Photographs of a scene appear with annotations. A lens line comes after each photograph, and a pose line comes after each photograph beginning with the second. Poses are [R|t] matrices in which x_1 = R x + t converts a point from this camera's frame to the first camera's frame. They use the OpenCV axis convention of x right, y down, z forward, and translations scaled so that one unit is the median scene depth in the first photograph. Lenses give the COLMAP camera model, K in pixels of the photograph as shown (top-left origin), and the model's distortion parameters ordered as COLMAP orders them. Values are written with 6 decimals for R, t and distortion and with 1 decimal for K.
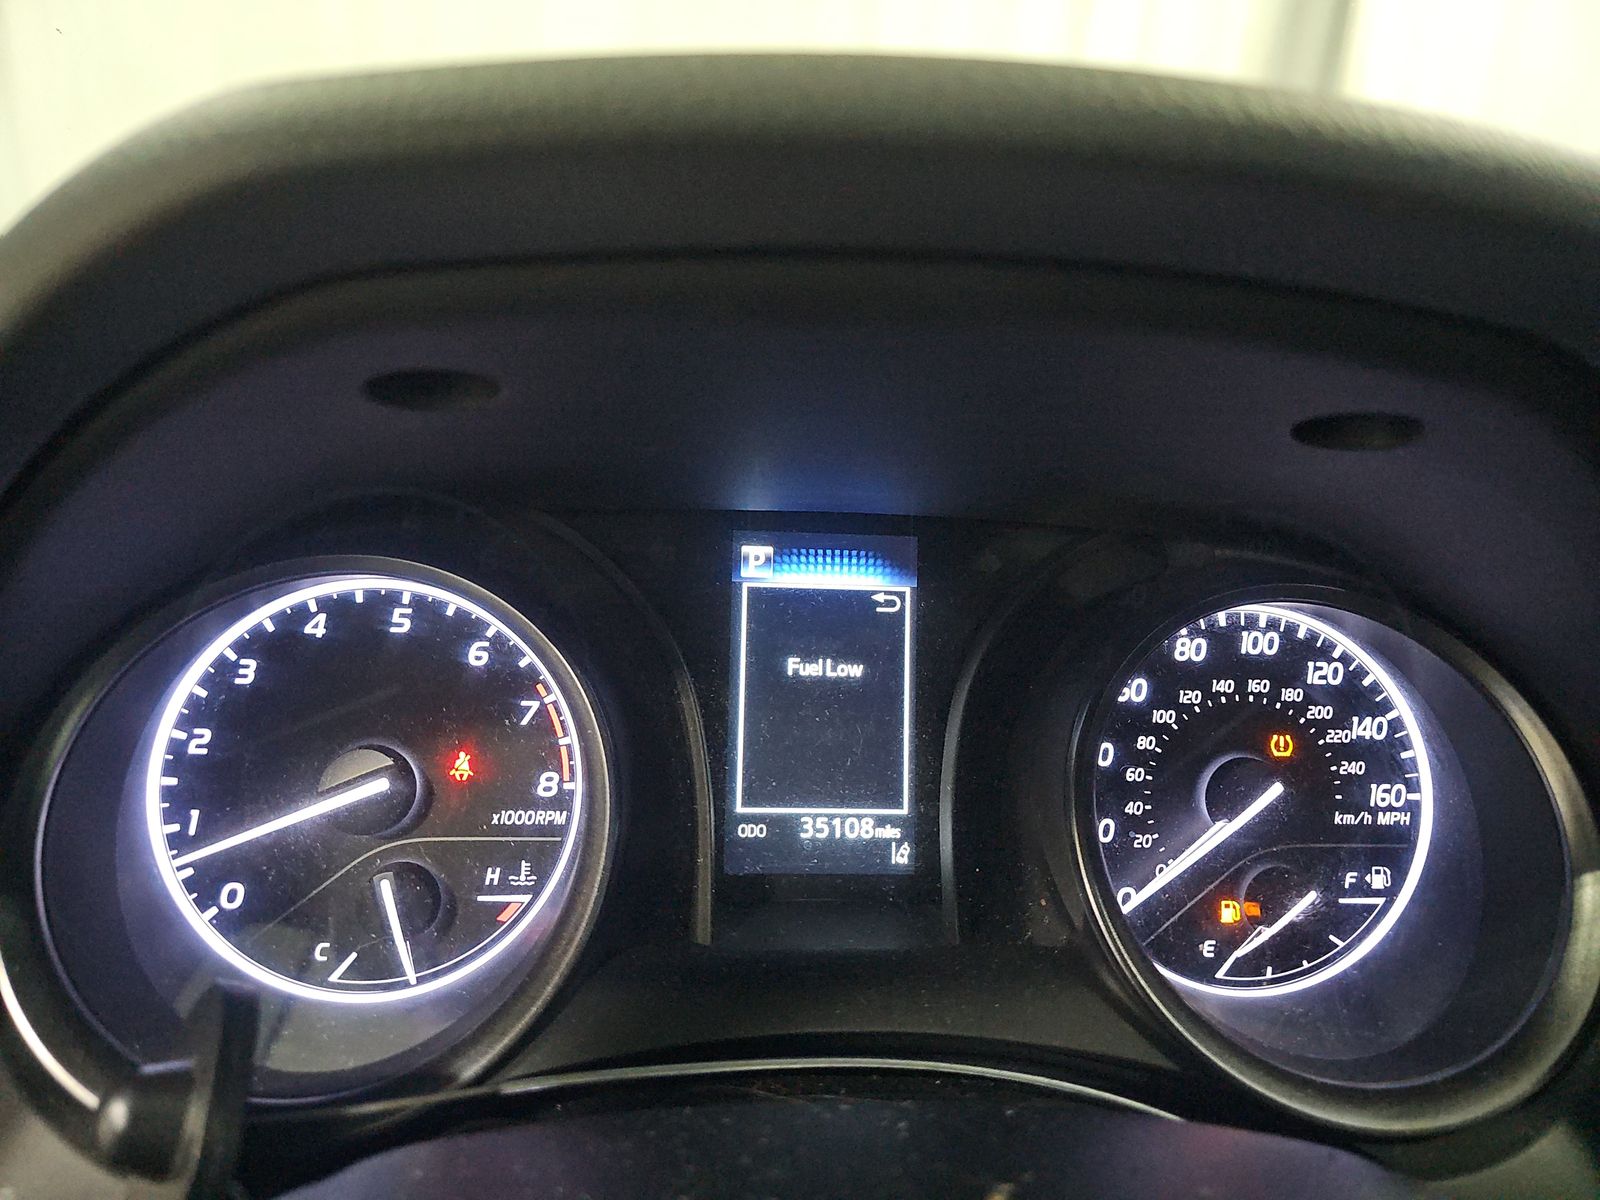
lens RADIAL K [[1039.0, 0, 800.4], [0, 1039.0, 605.7], [0, 0, 1]] dist [0.039829, -0.049661]
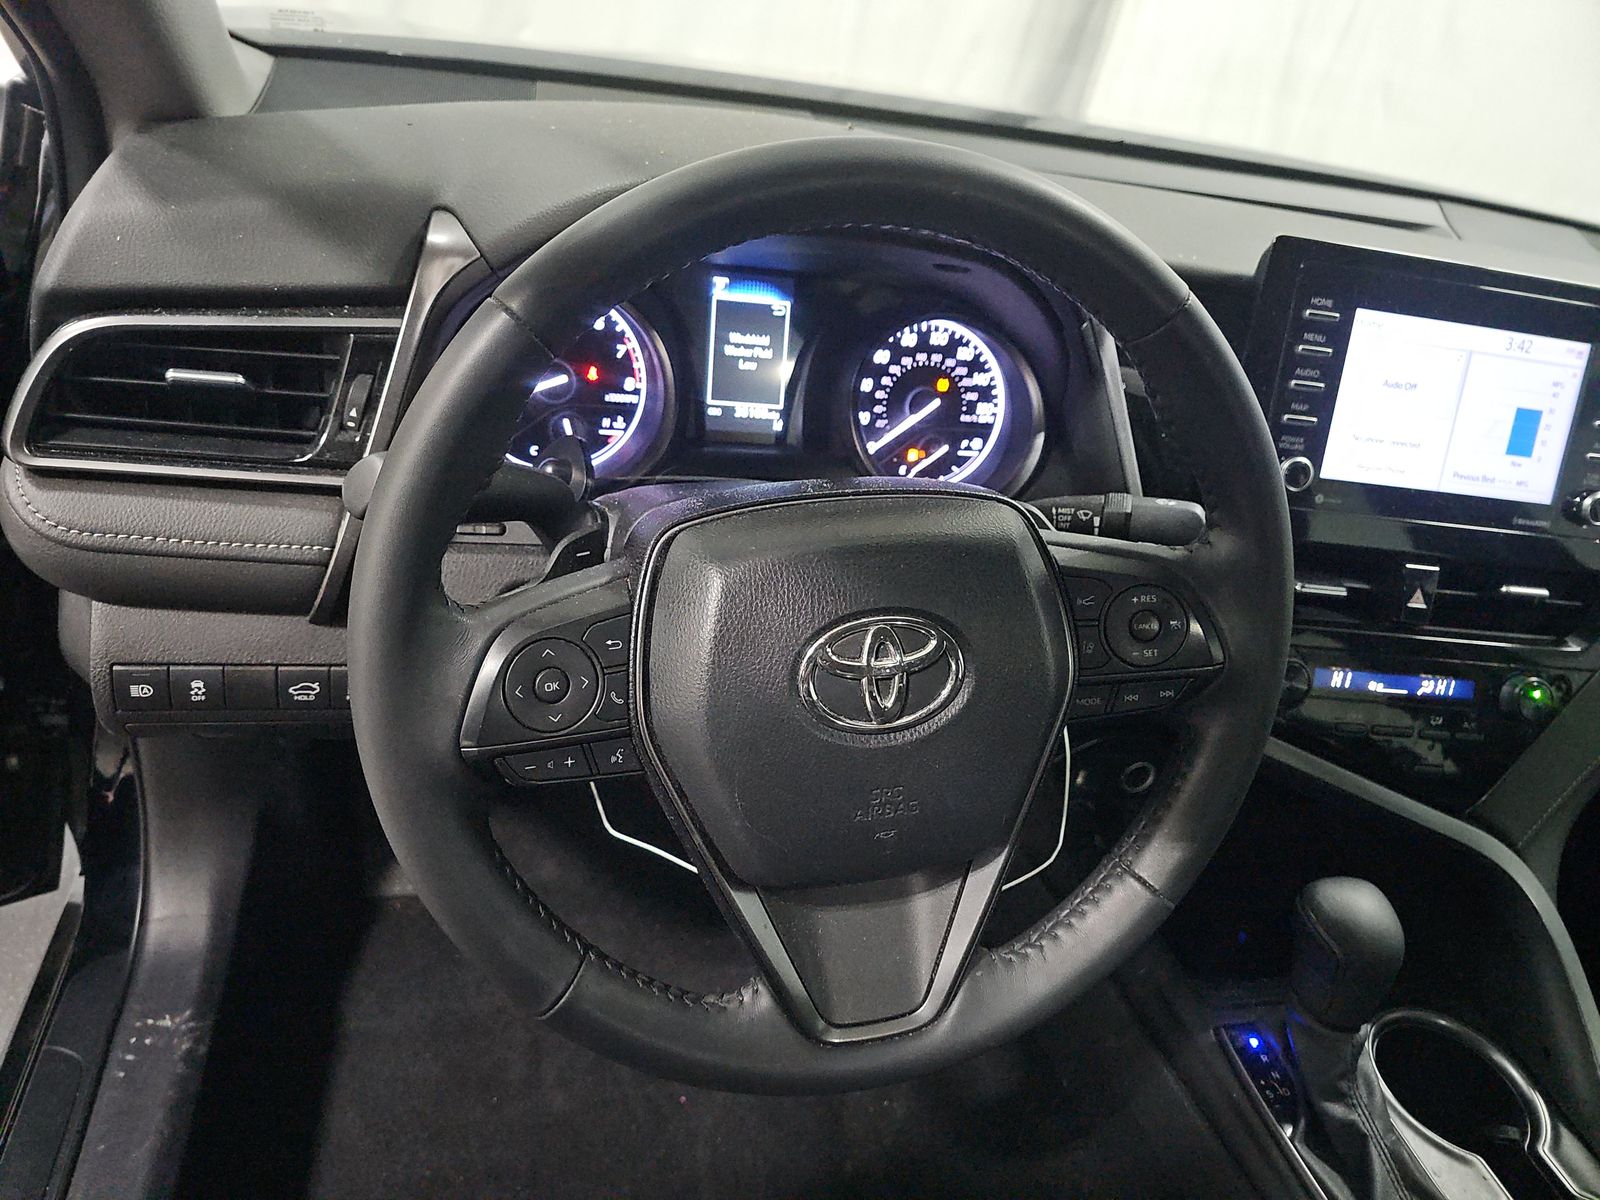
lens RADIAL K [[1039.0, 0, 800.4], [0, 1039.0, 605.7], [0, 0, 1]] dist [0.039829, -0.049661]
pose [[0.983119, 0.011996, 0.182572, -0.262497], [-0.067819, 0.950661, 0.302728, -0.077473], [-0.169933, -0.310000, 0.935427, -1.247578]]
